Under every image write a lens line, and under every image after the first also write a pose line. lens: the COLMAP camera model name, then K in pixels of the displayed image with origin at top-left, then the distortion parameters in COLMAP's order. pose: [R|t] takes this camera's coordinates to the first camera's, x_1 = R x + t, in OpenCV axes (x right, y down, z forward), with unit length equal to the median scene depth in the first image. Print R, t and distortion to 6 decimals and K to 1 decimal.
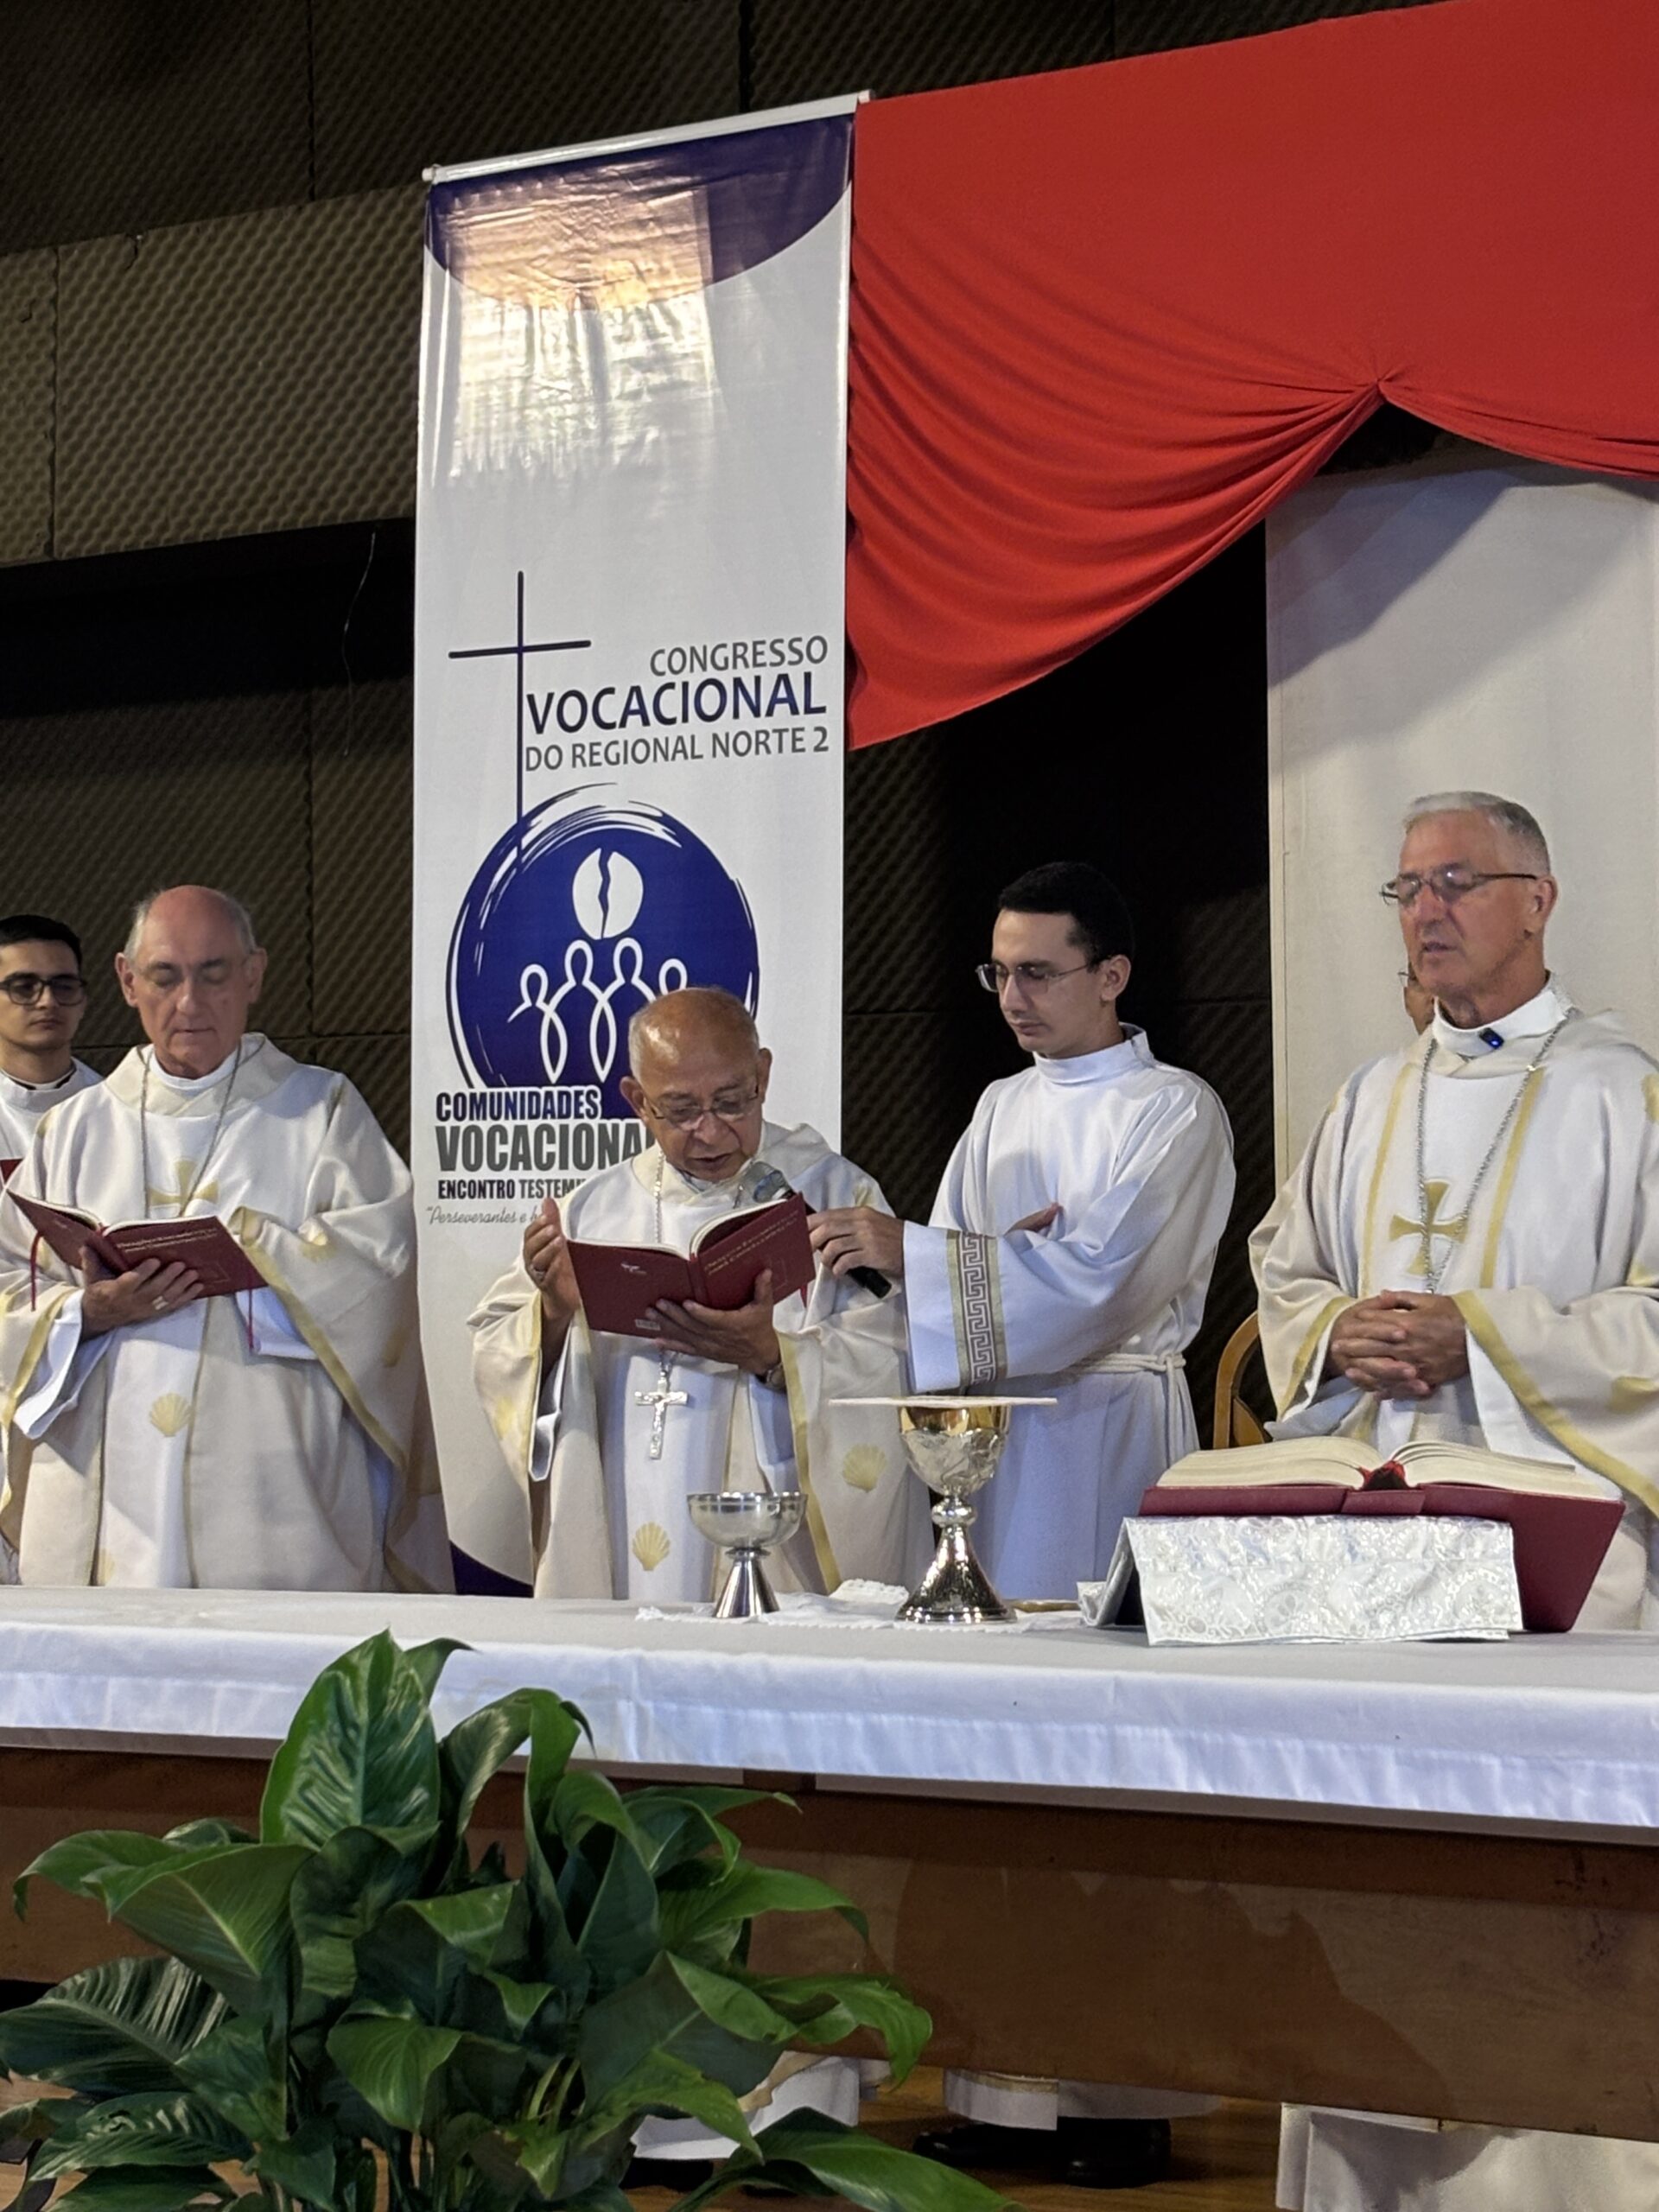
lens RADIAL K [[5006.2, 0, 858.3], [0, 5006.2, 1170.5], [0, 0, 1]] dist [0.150244, 0.000000]
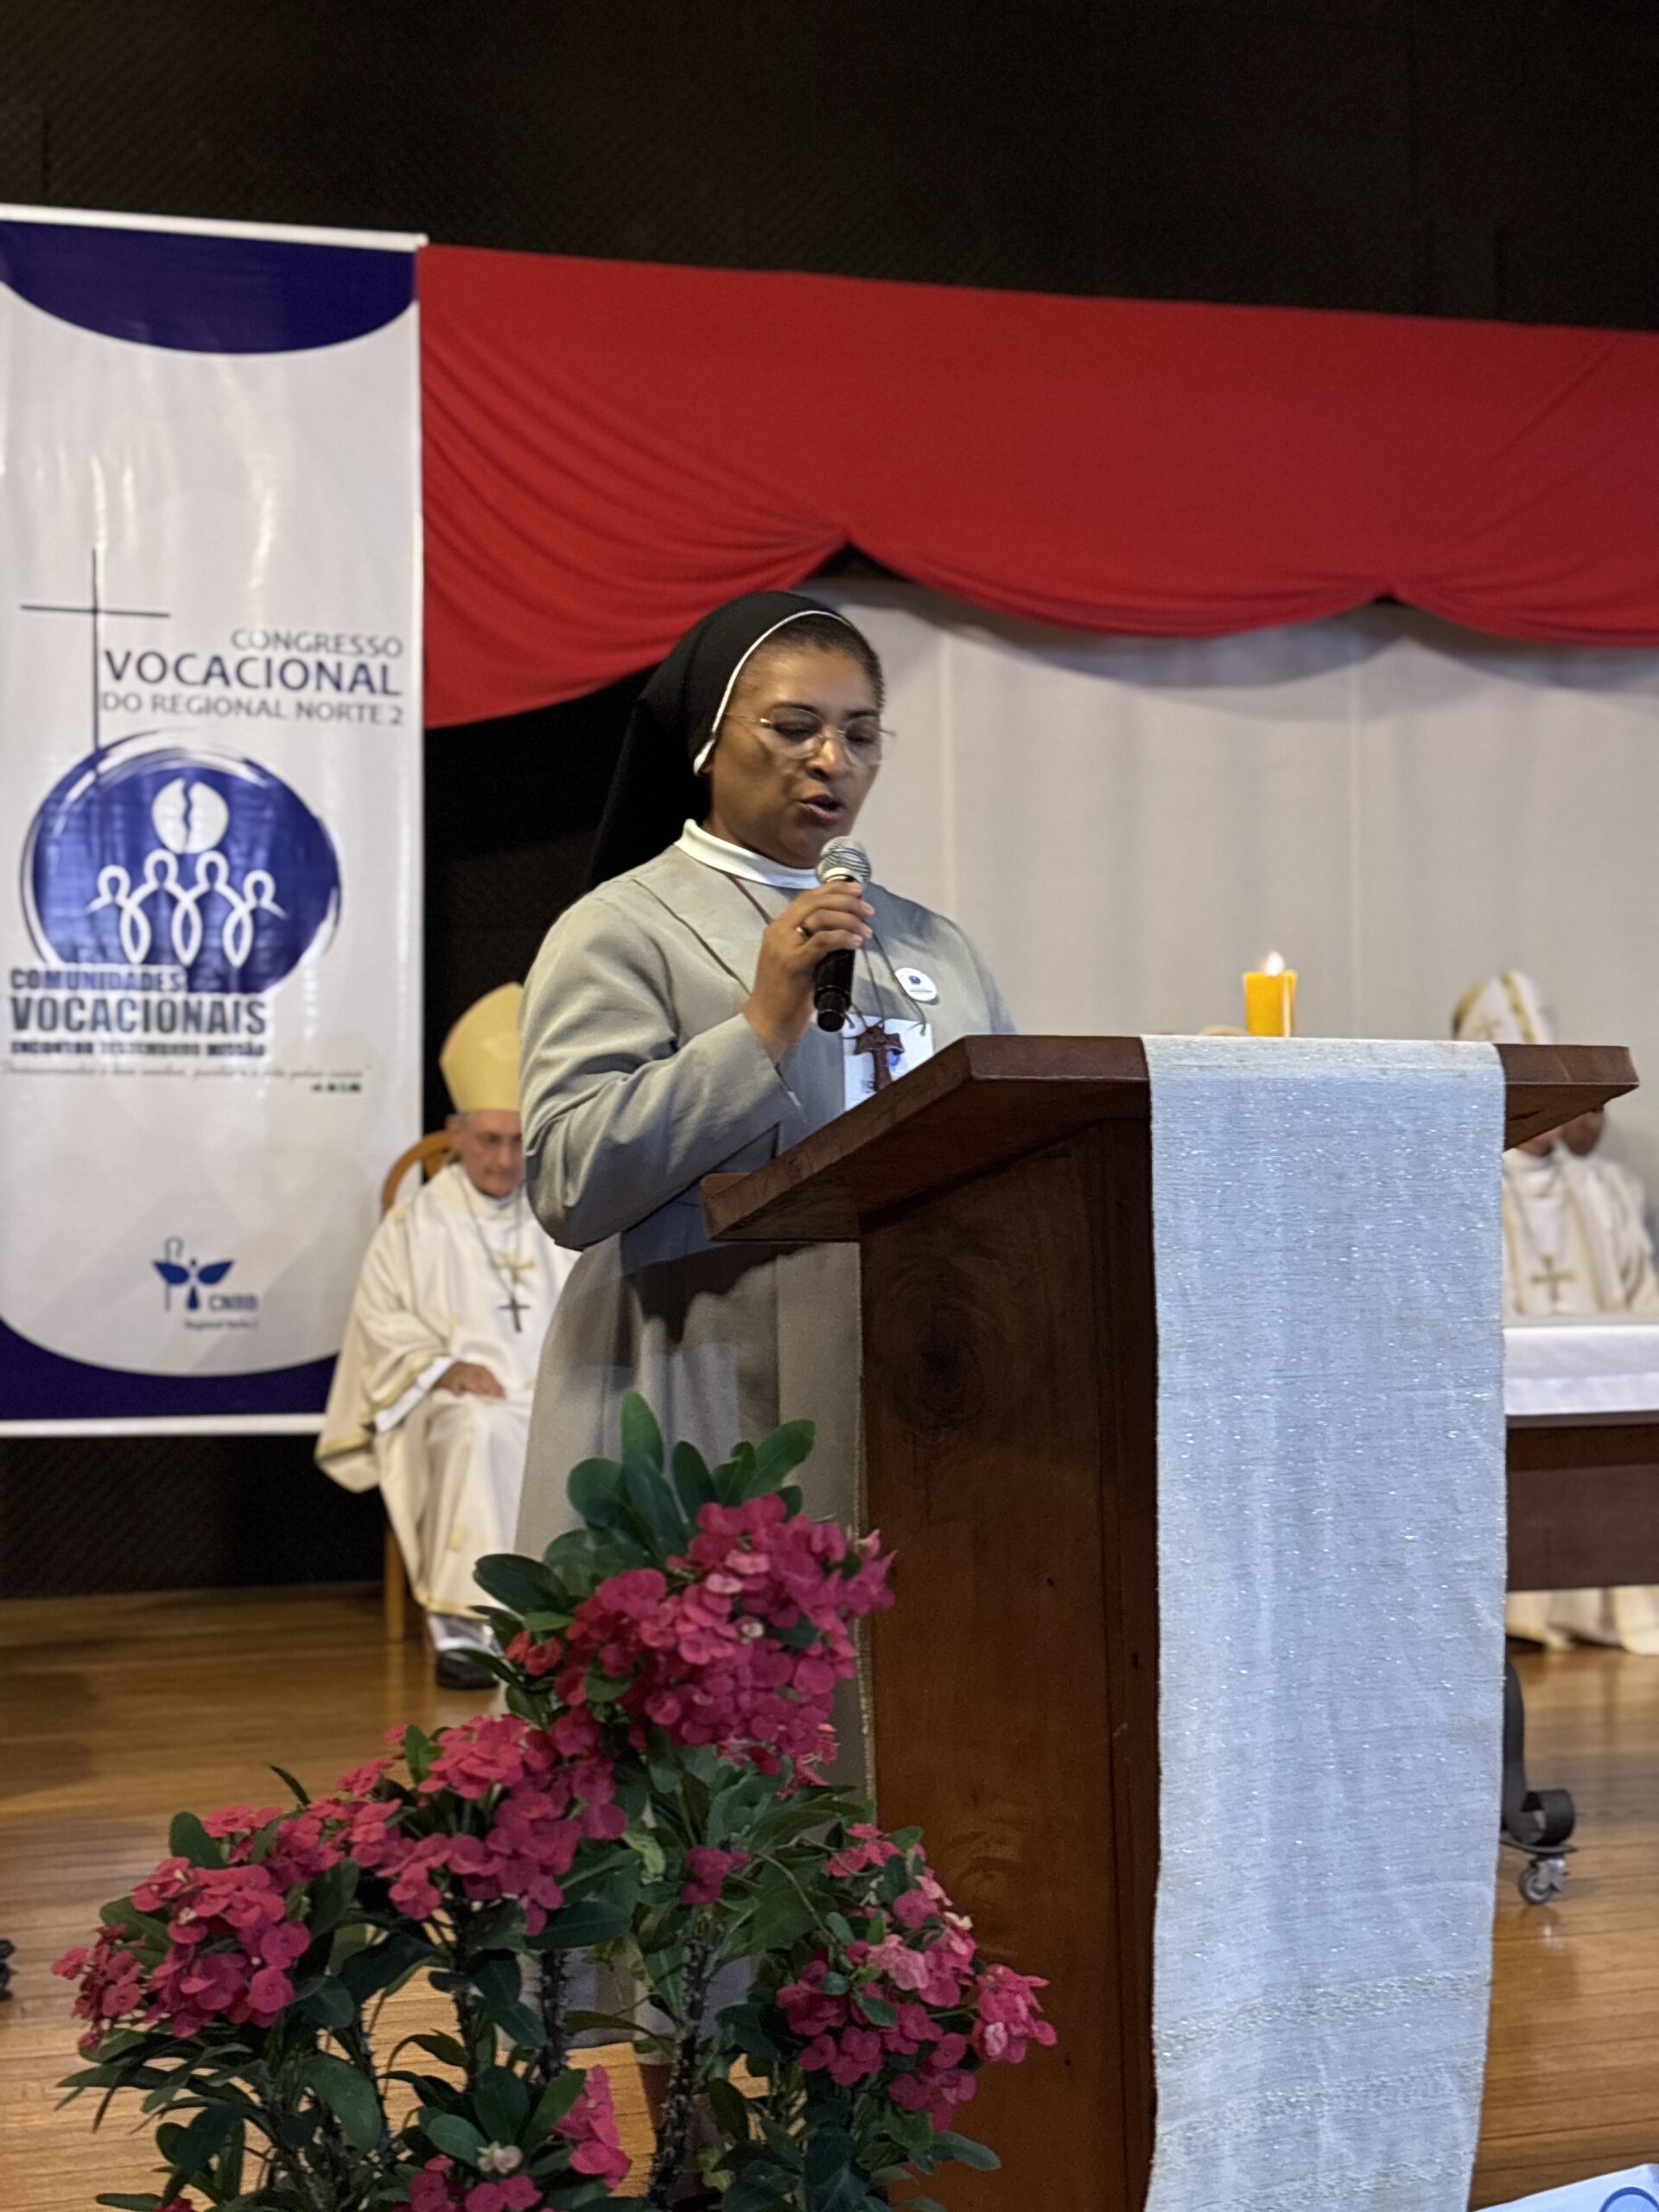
lens RADIAL K [[3280.9, 0, 851.3], [0, 3280.9, 1102.2], [0, 0, 1]] dist [0.109298, 0.000000]
pose [[0.605489, 0.013483, 0.795739, -0.620948], [-0.013668, 0.999885, -0.006541, 0.020430], [-0.795736, -0.006916, 0.605604, 0.368893]]
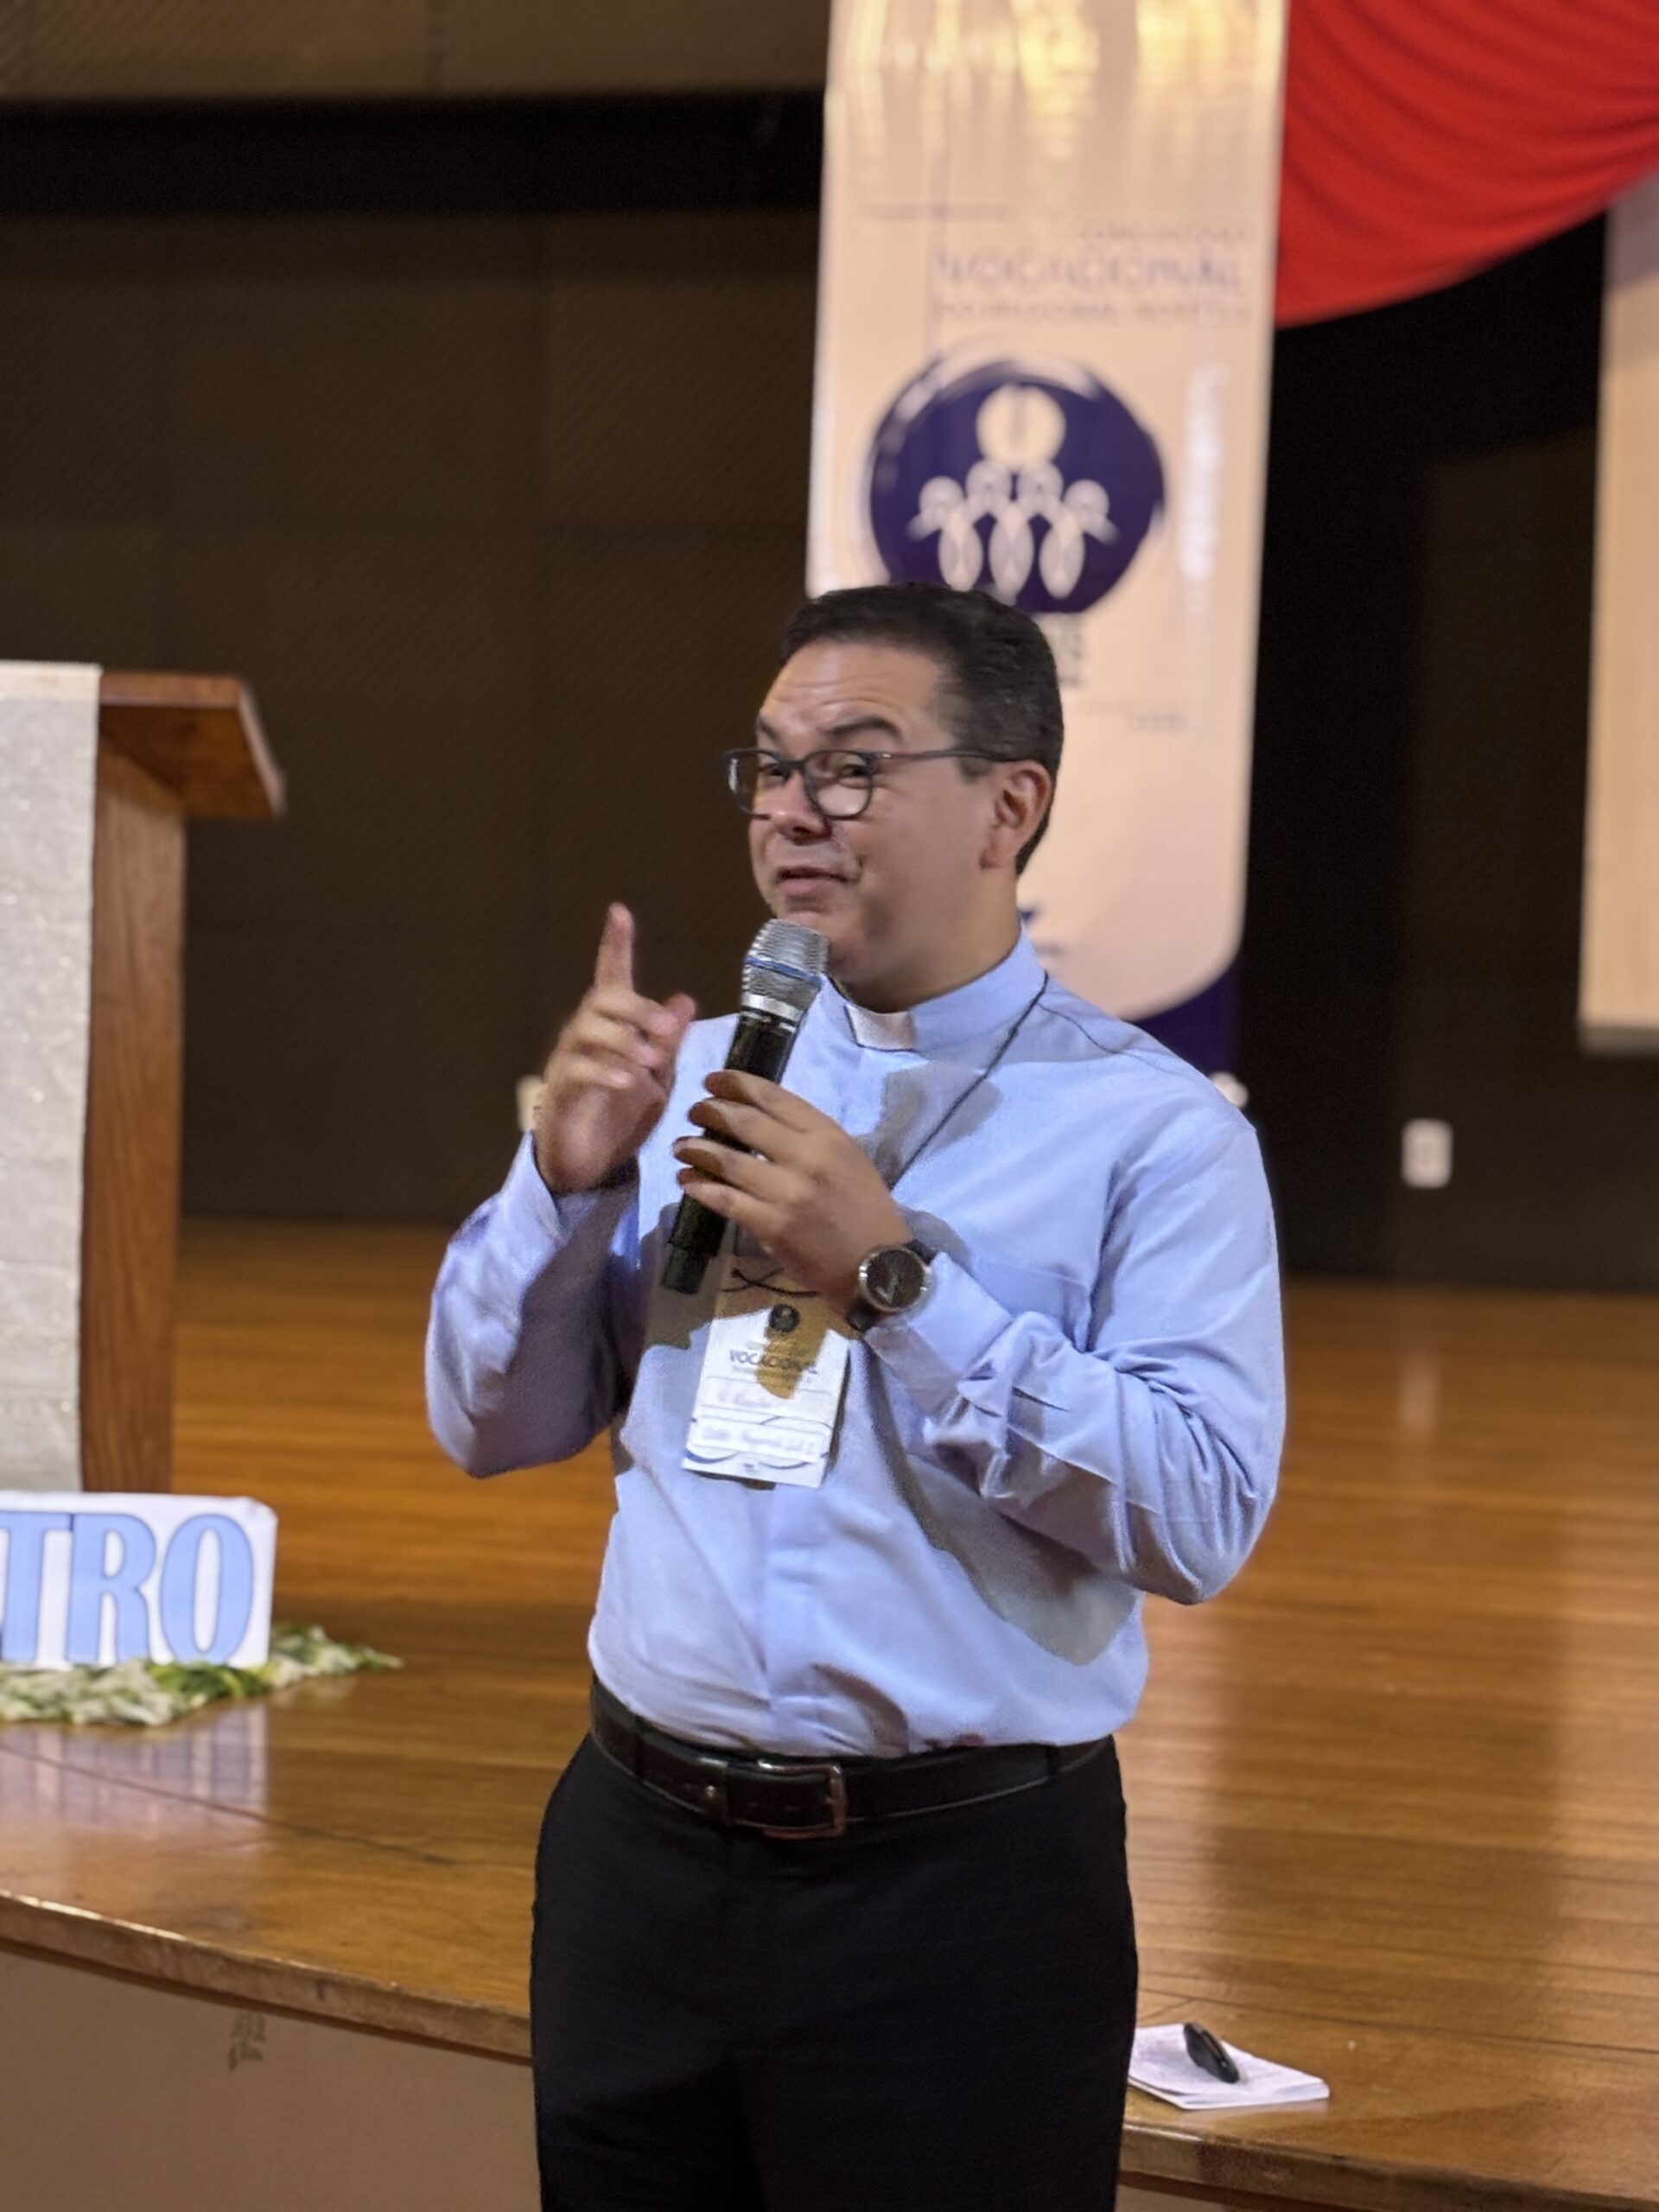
lens RADIAL K [[5006.2, 0, 837.1], [0, 5006.2, 1085.8], [0, 0, 1]] dist [0.150244, 0.000000]
pose [[0.956116, 0.020909, 0.292243, -0.442717], [-0.045173, 0.996044, 0.076524, 0.010789], [-0.289487, -0.086368, 0.953278, -0.134396]]
